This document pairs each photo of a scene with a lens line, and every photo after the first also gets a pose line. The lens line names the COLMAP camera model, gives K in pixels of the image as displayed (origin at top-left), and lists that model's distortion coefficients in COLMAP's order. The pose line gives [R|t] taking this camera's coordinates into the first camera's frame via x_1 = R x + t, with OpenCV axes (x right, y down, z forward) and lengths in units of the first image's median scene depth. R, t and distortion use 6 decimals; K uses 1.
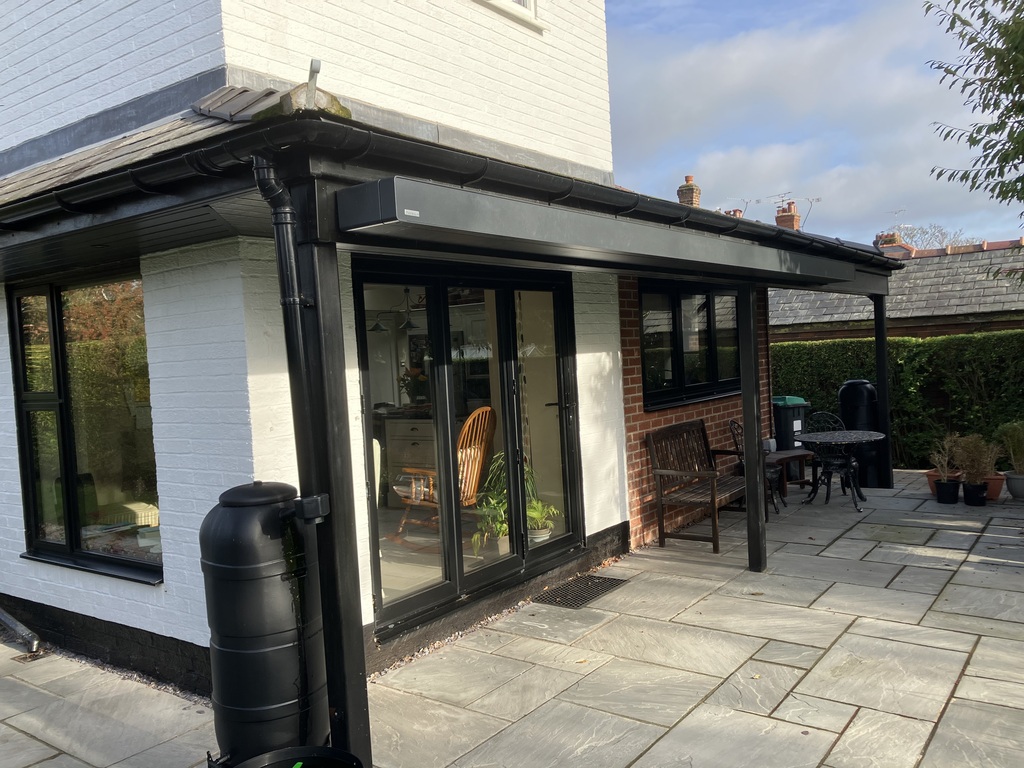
lens RADIAL K [[840.4, 0, 505.7], [0, 840.4, 381.2], [0, 0, 1]] dist [0.042302, -0.047414]
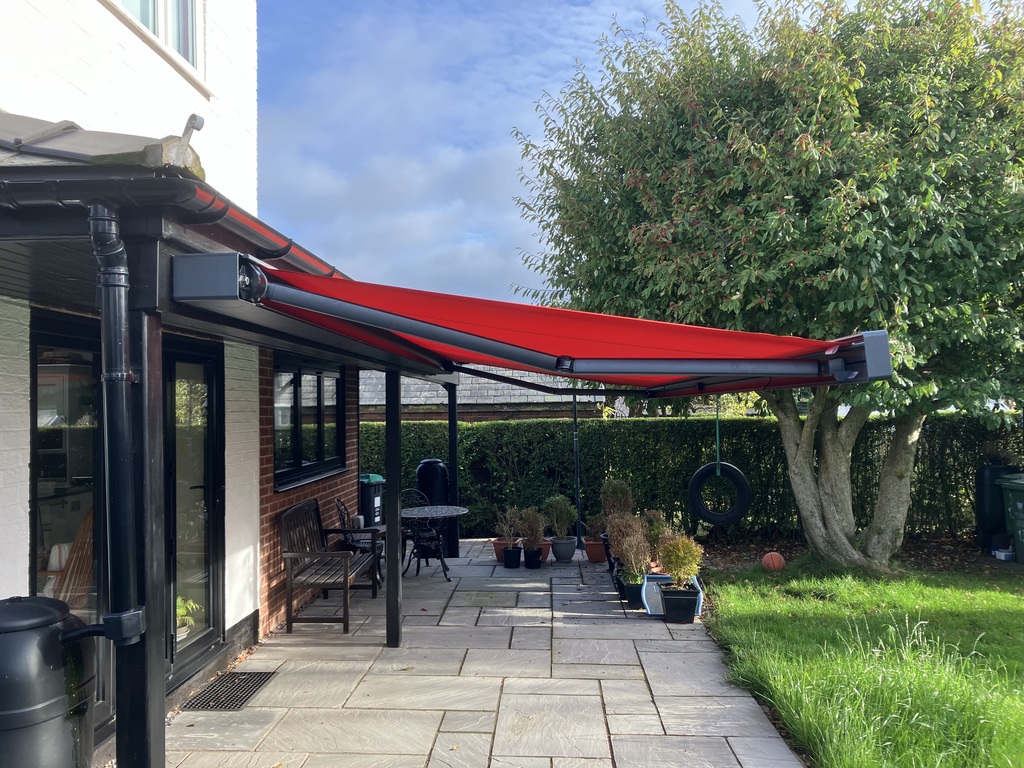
lens RADIAL K [[840.4, 0, 504.7], [0, 840.4, 379.4], [0, 0, 1]] dist [0.042302, -0.047414]
pose [[0.833494, 0.061692, 0.549074, -0.194196], [-0.013130, 0.995678, -0.091939, -0.009700], [-0.552373, 0.069421, 0.830701, 0.040417]]
